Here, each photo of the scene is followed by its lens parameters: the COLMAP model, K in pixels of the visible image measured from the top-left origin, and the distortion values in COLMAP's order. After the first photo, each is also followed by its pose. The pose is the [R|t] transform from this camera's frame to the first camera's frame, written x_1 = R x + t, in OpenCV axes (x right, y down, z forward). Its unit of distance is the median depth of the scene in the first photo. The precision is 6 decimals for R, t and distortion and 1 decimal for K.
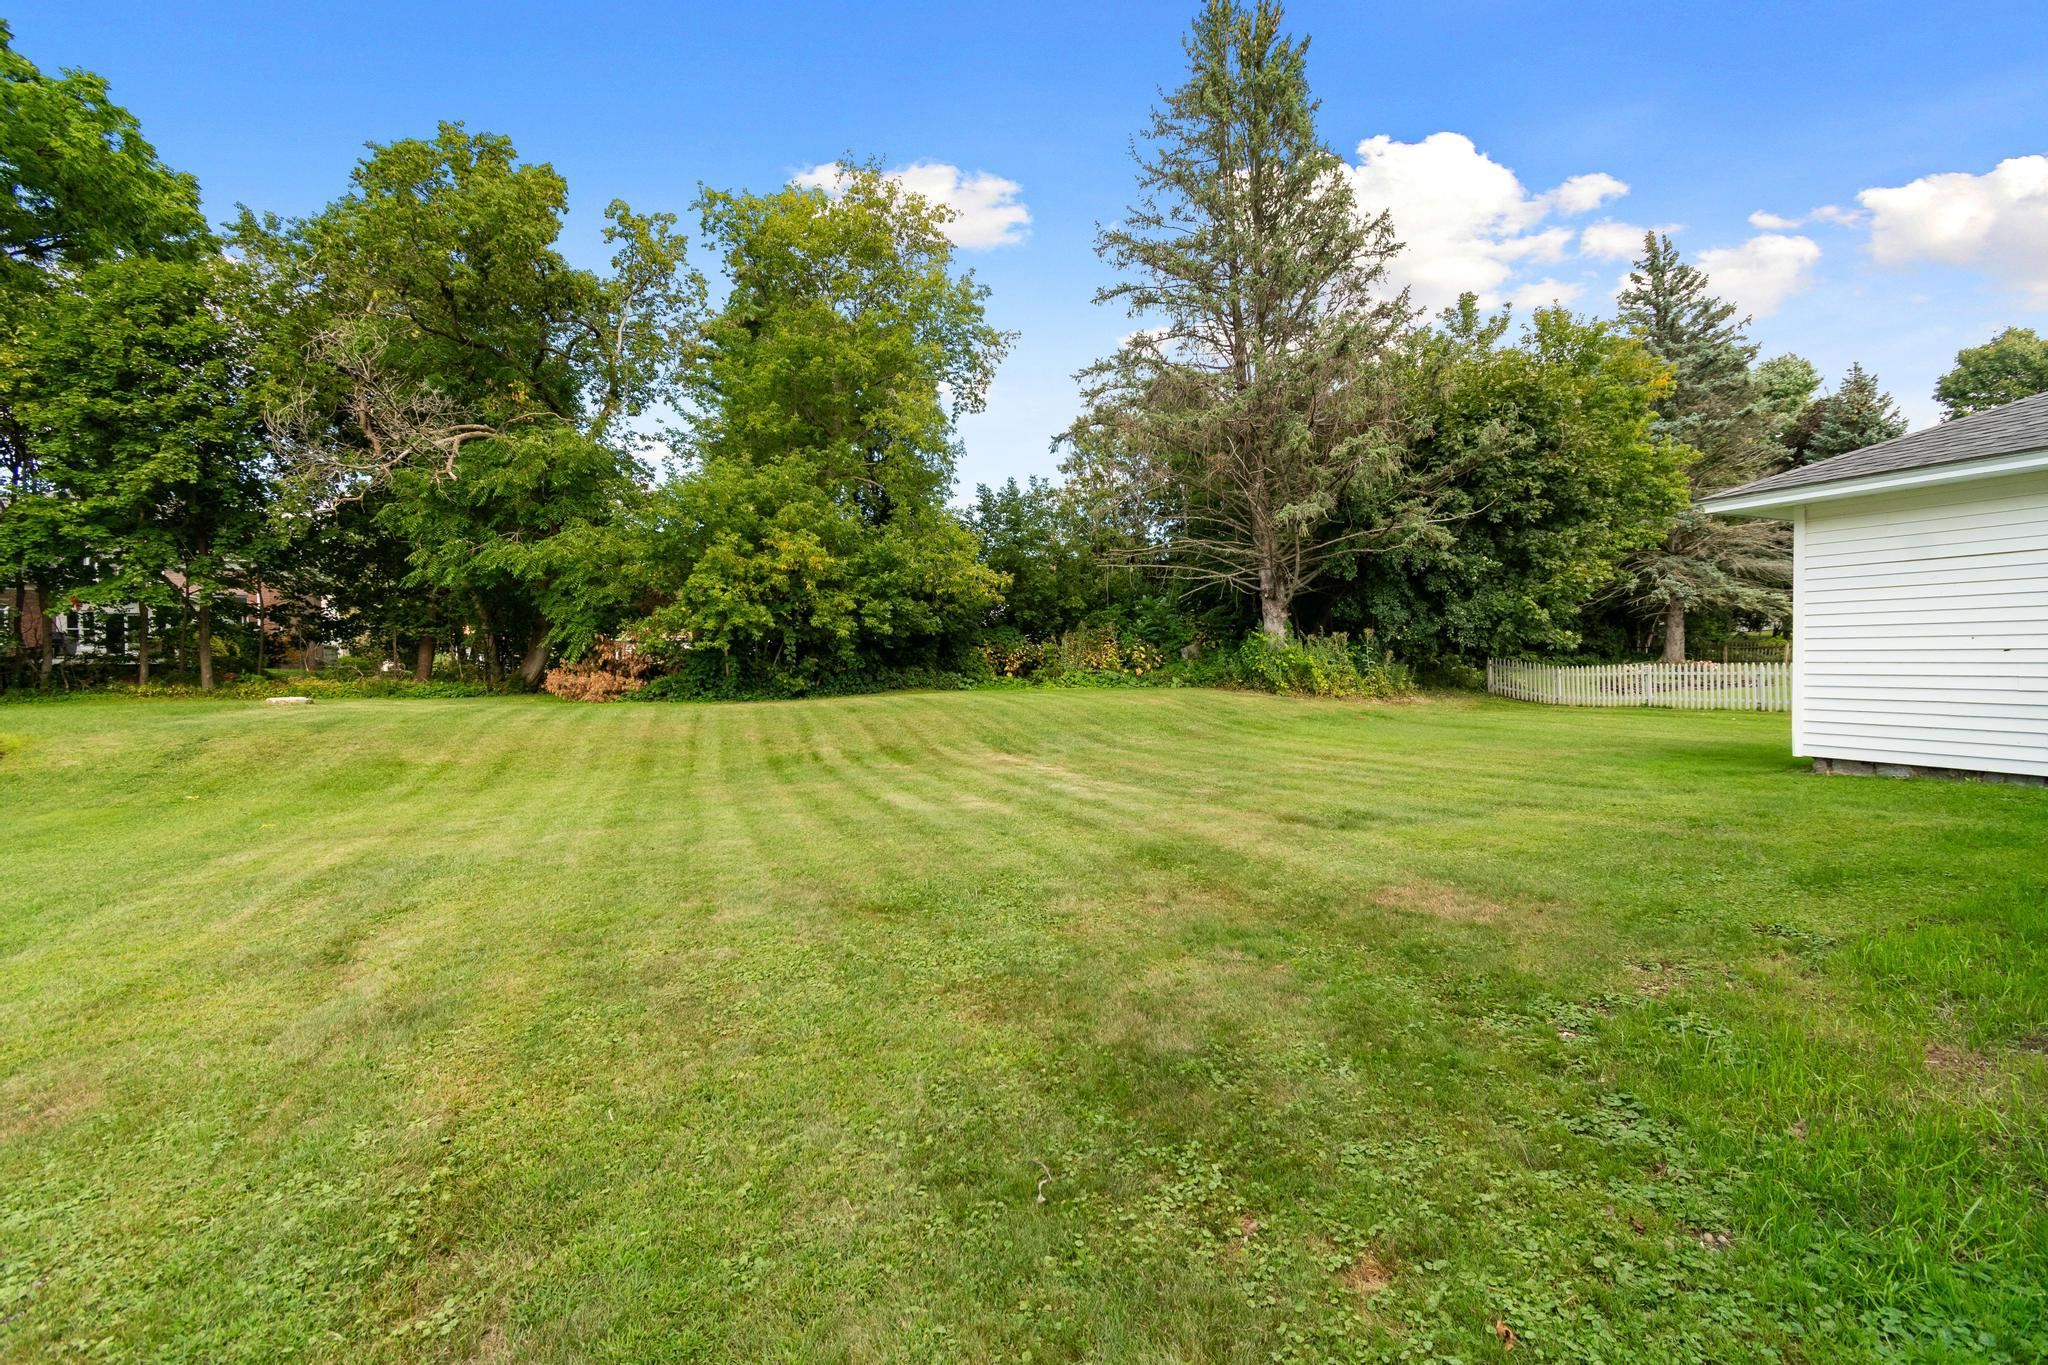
lens RADIAL K [[906.3, 0, 1031.1], [0, 906.3, 671.8], [0, 0, 1]] dist [0.005043, -0.003430]
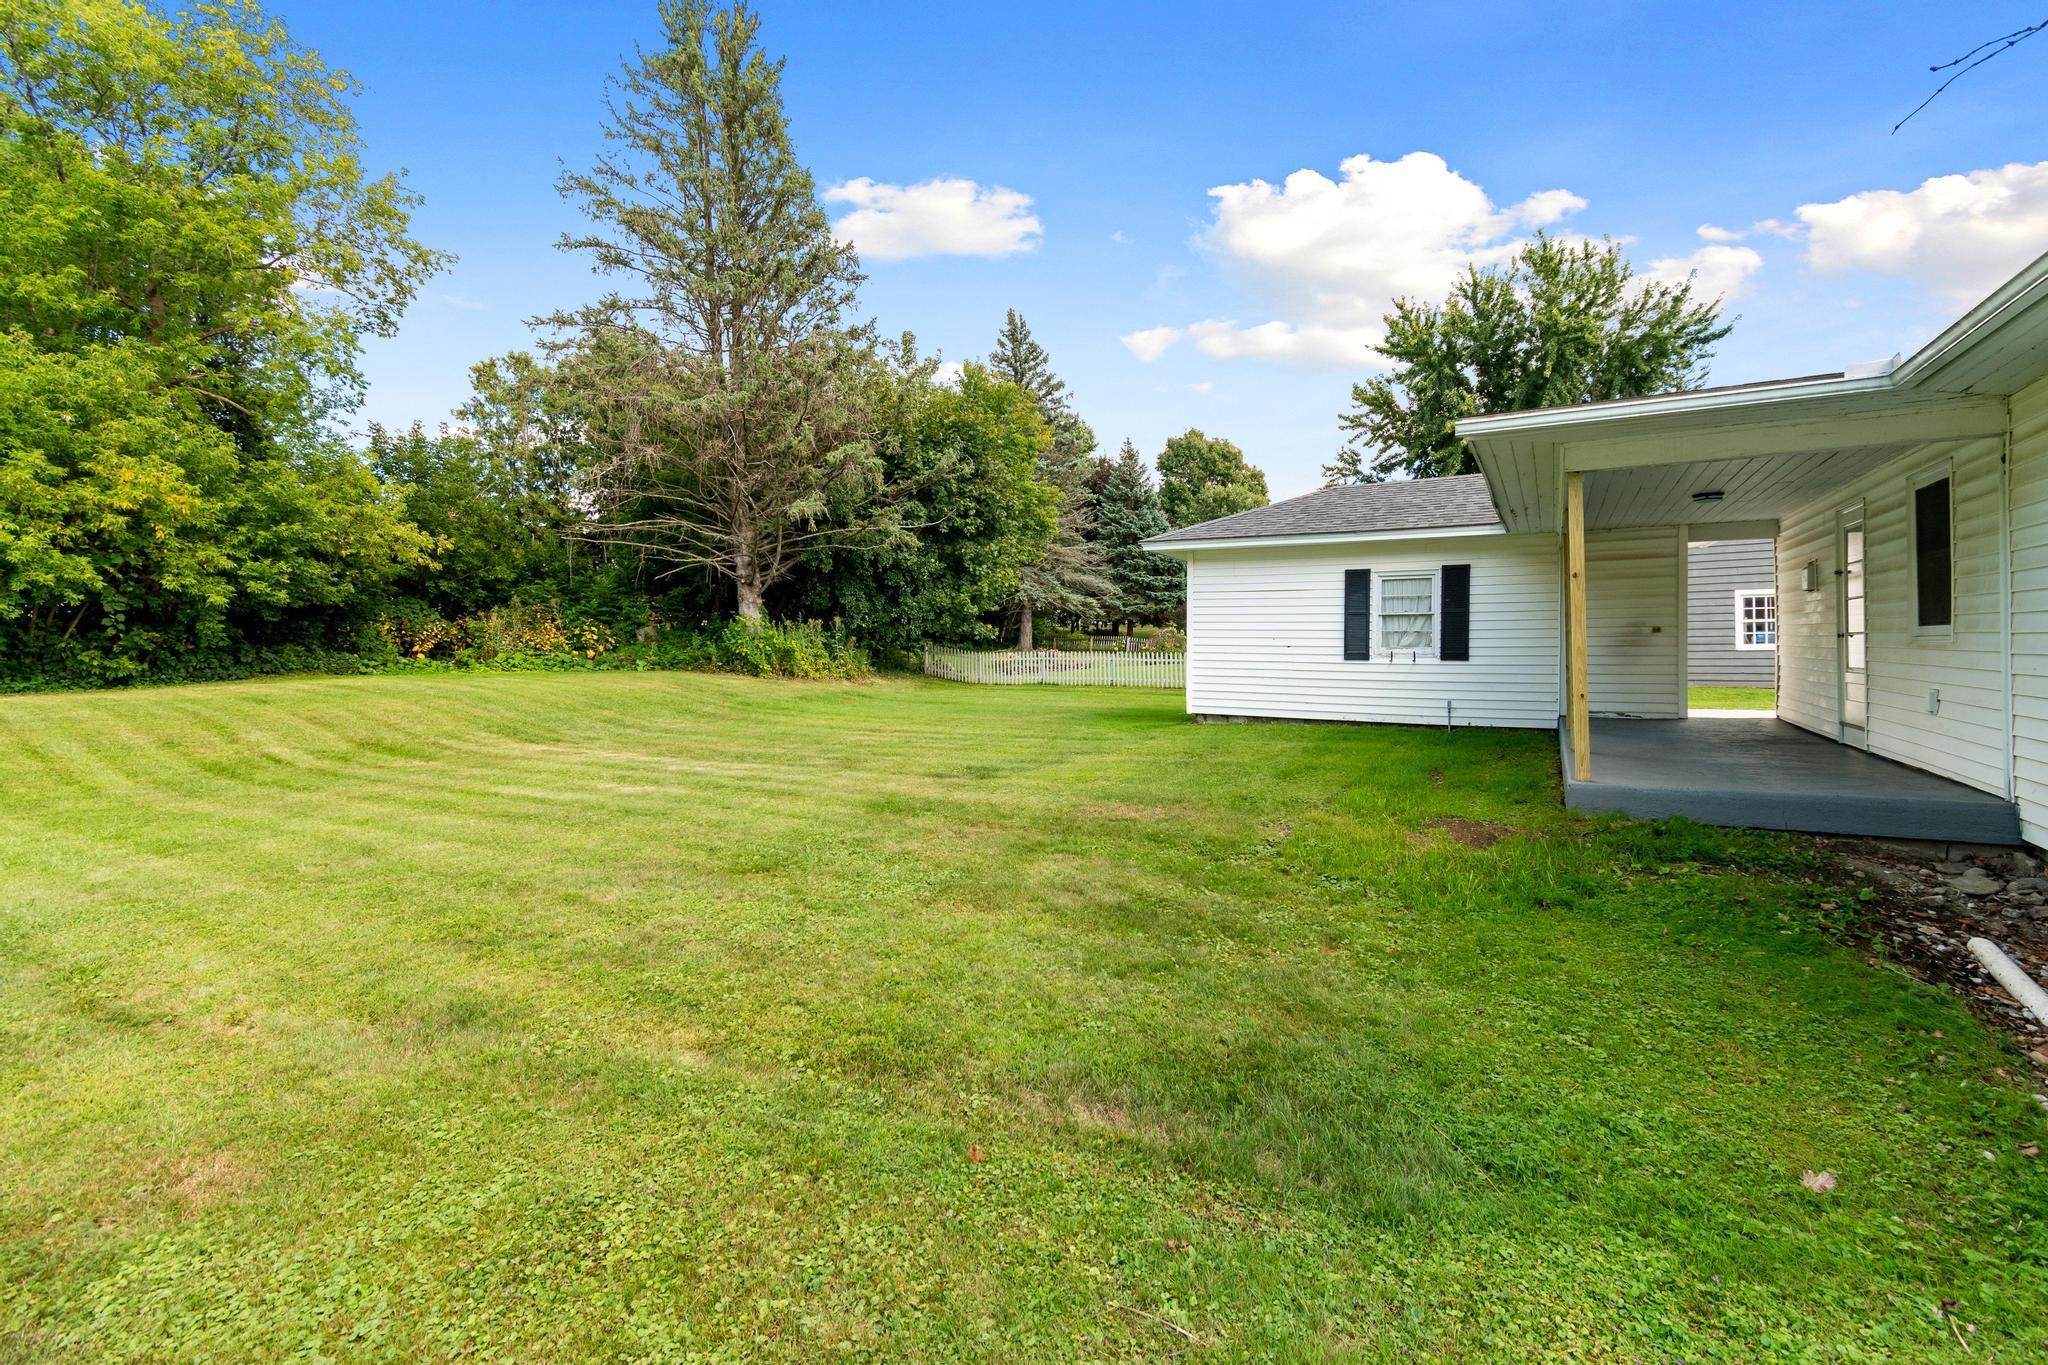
lens RADIAL K [[906.3, 0, 1034.5], [0, 906.3, 662.5], [0, 0, 1]] dist [0.005043, -0.003430]
pose [[0.780382, 0.002526, 0.625297, -0.136011], [-0.007865, 0.999952, 0.005777, -0.000033], [-0.625253, -0.009426, 0.780365, -0.017206]]
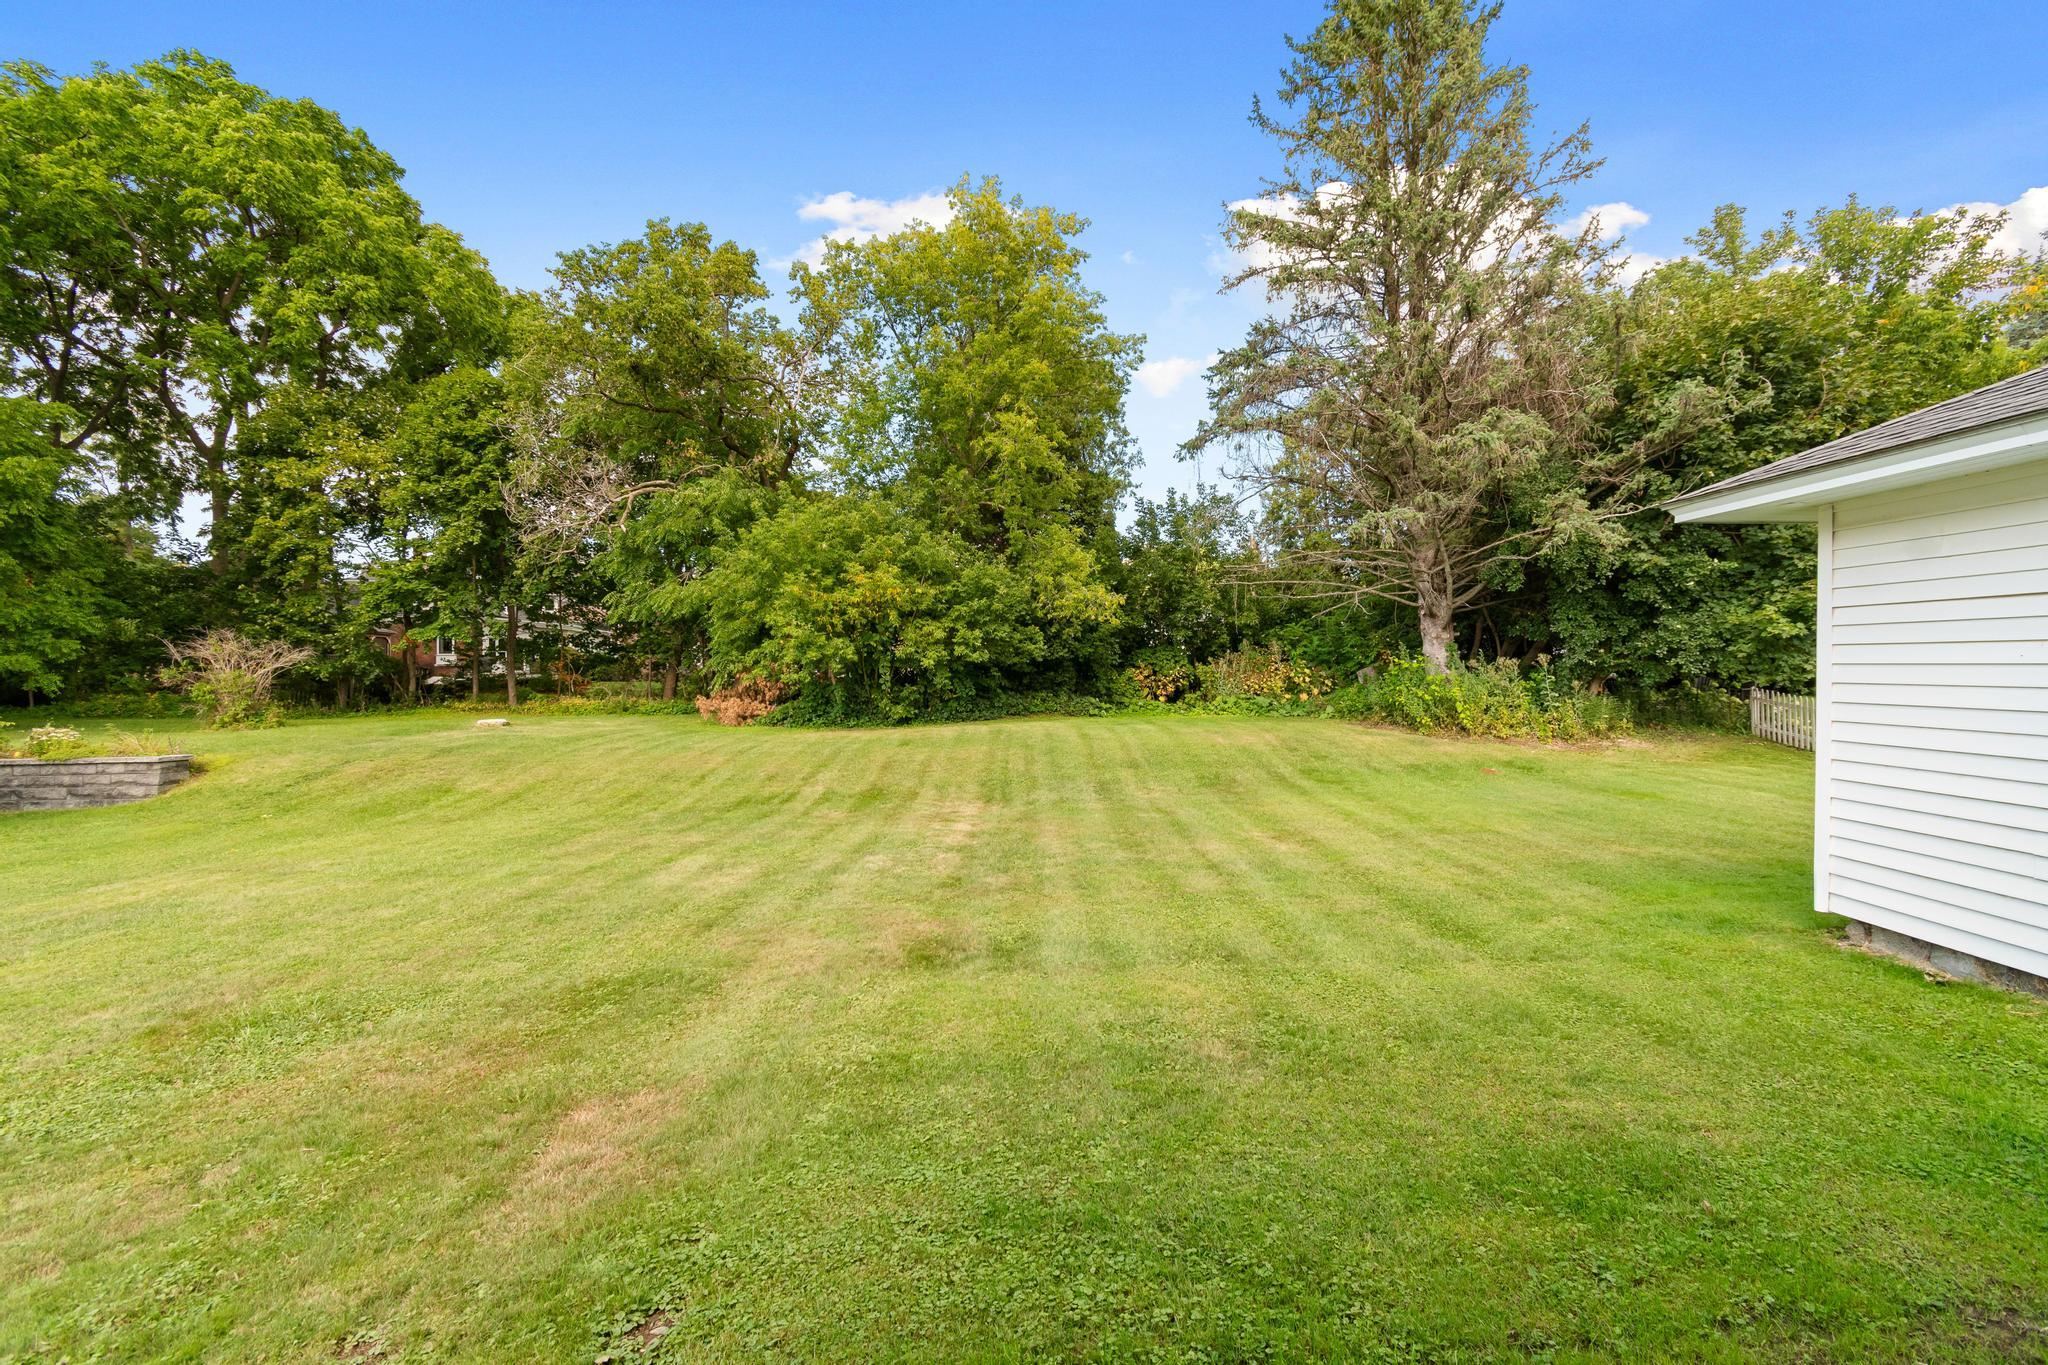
lens RADIAL K [[906.3, 0, 1029.0], [0, 906.3, 668.4], [0, 0, 1]] dist [0.005043, -0.003430]
pose [[0.934481, -0.000466, -0.356014, 0.232432], [-0.002171, 0.999973, -0.007006, -0.027256], [0.356008, 0.007320, 0.934454, 0.095718]]
